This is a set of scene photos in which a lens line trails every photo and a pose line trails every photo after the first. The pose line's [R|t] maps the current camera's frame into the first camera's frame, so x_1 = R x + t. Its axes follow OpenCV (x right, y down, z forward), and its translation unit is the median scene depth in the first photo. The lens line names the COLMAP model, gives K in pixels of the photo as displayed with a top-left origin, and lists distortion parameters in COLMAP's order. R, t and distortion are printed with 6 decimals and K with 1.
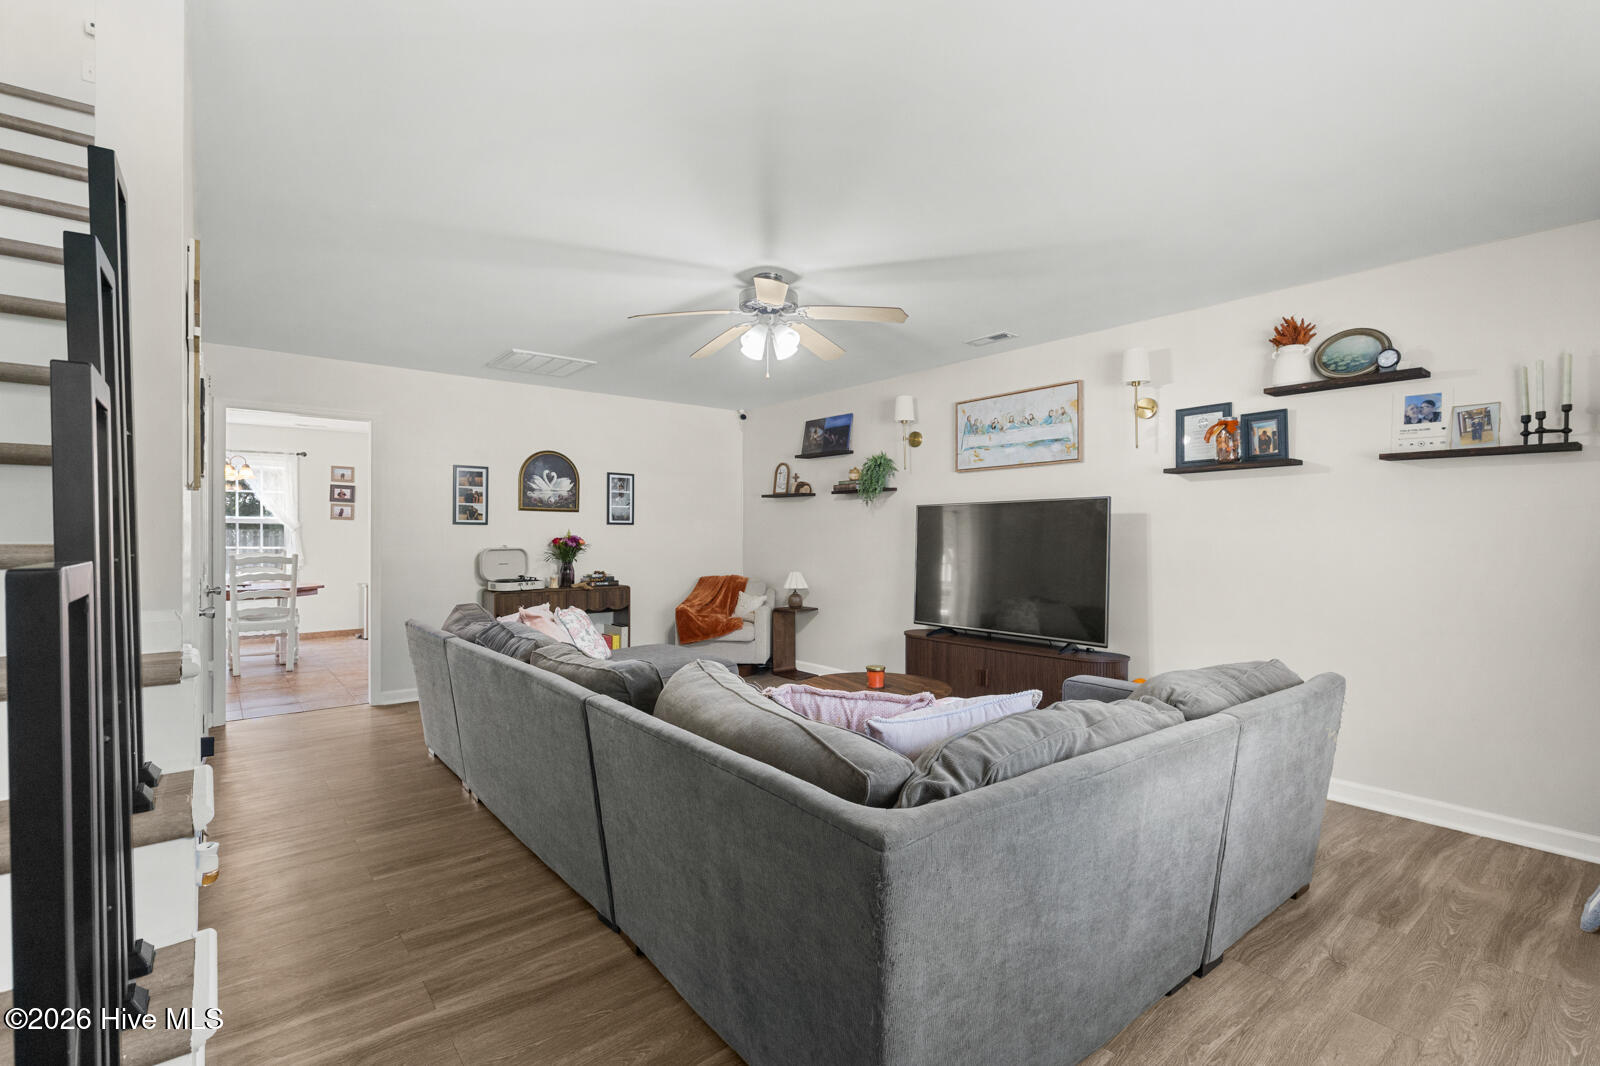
lens RADIAL K [[728.0, 0, 805.7], [0, 728.0, 540.3], [0, 0, 1]] dist [0.002413, -0.000776]
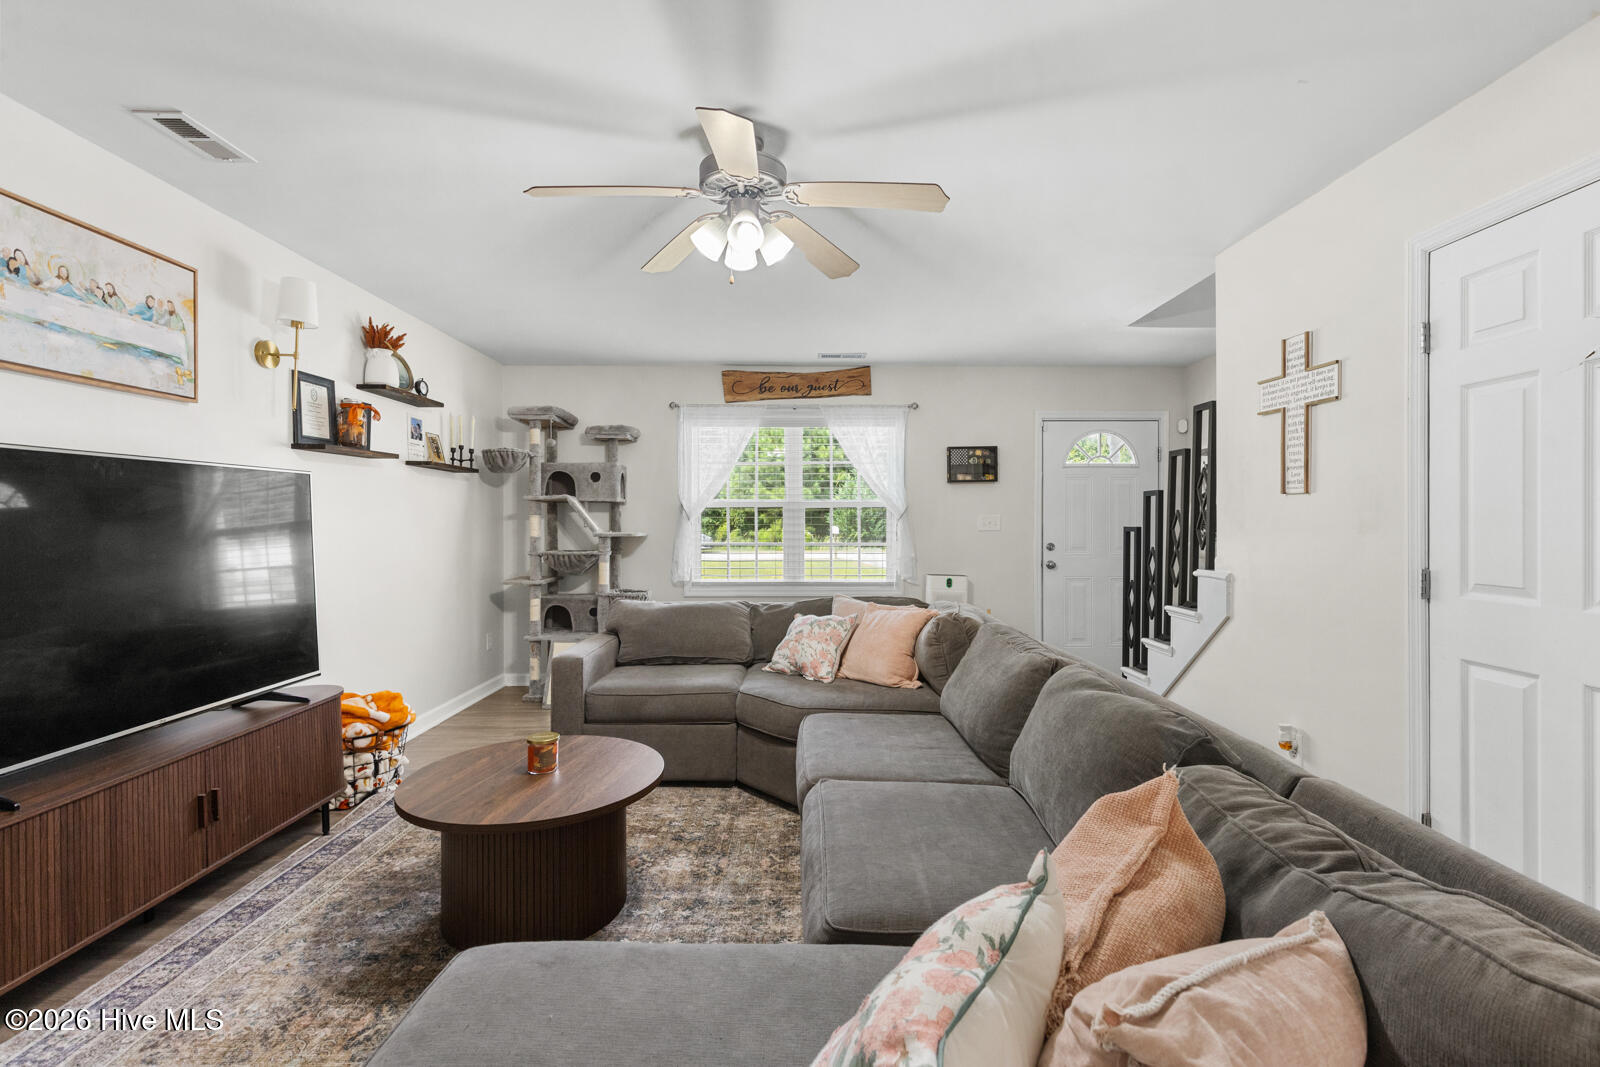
lens RADIAL K [[728.0, 0, 811.8], [0, 728.0, 521.9], [0, 0, 1]] dist [0.002413, -0.000776]
pose [[-0.794730, -0.009740, 0.606885, -0.420542], [-0.004724, 0.999940, 0.009861, -0.018767], [-0.606945, 0.004970, -0.794728, 1.225766]]
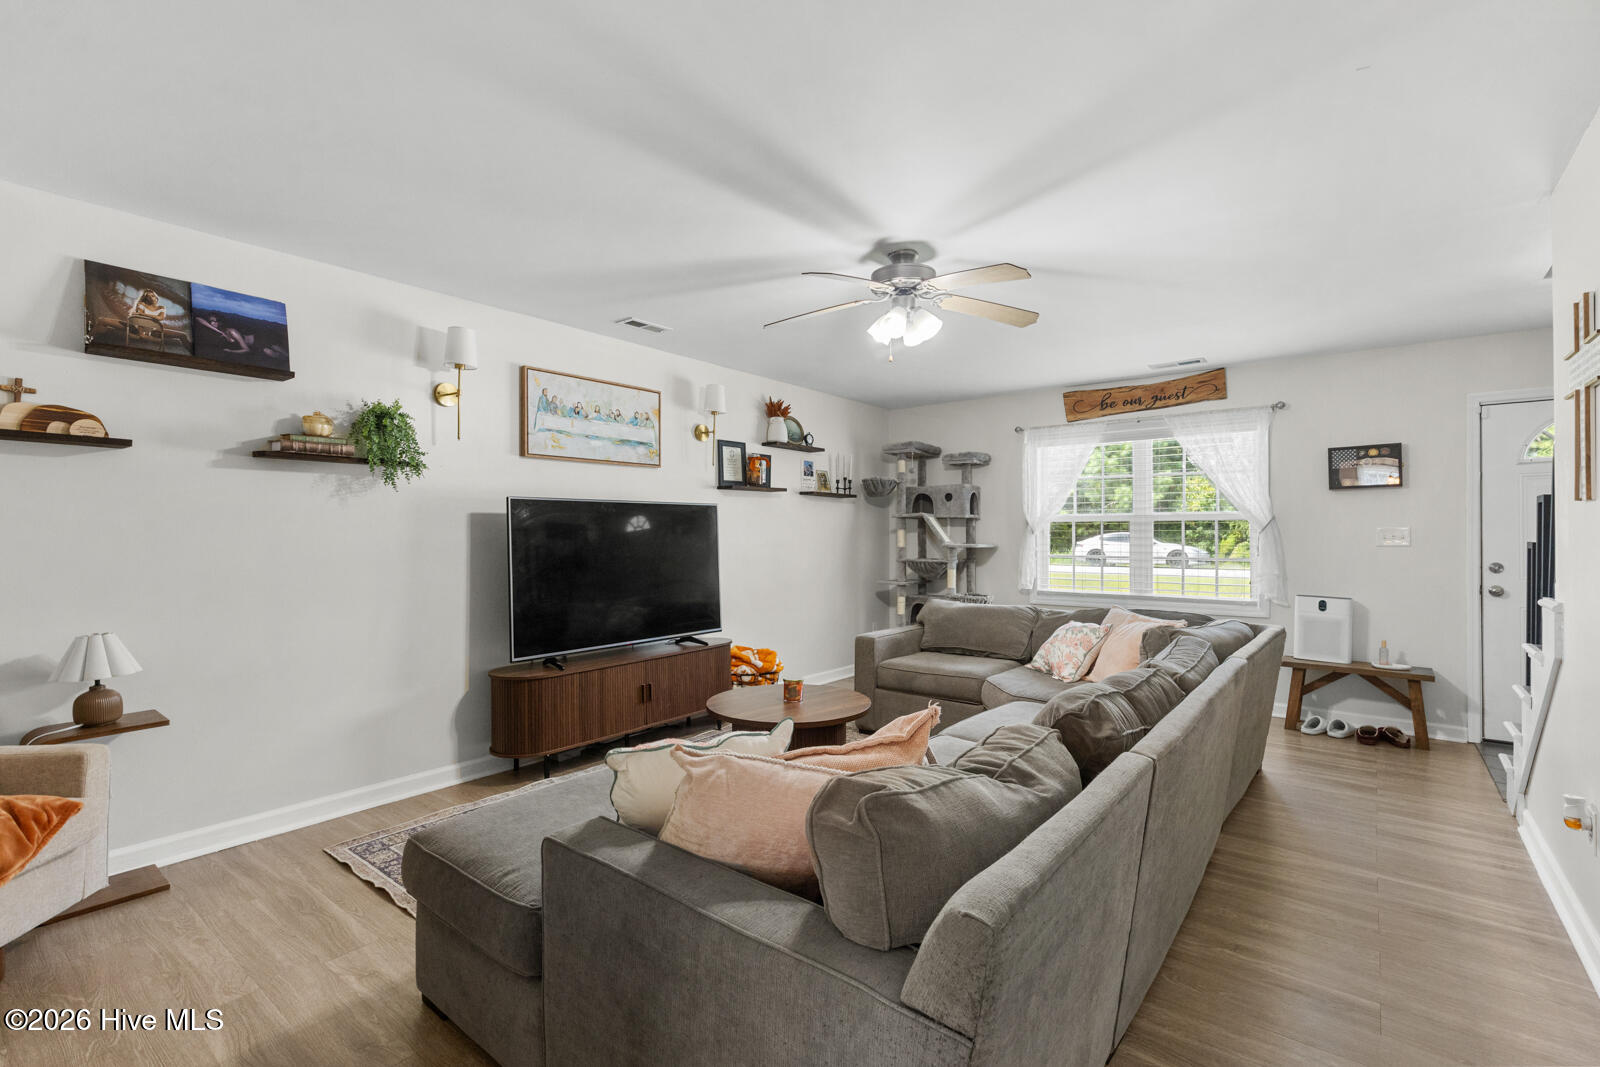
lens RADIAL K [[728.0, 0, 794.6], [0, 728.0, 532.0], [0, 0, 1]] dist [0.002413, -0.000776]
pose [[-0.219836, -0.006820, 0.975513, -0.739041], [0.002586, 0.999968, 0.007574, -0.023165], [-0.975533, 0.004187, -0.219812, 1.090434]]
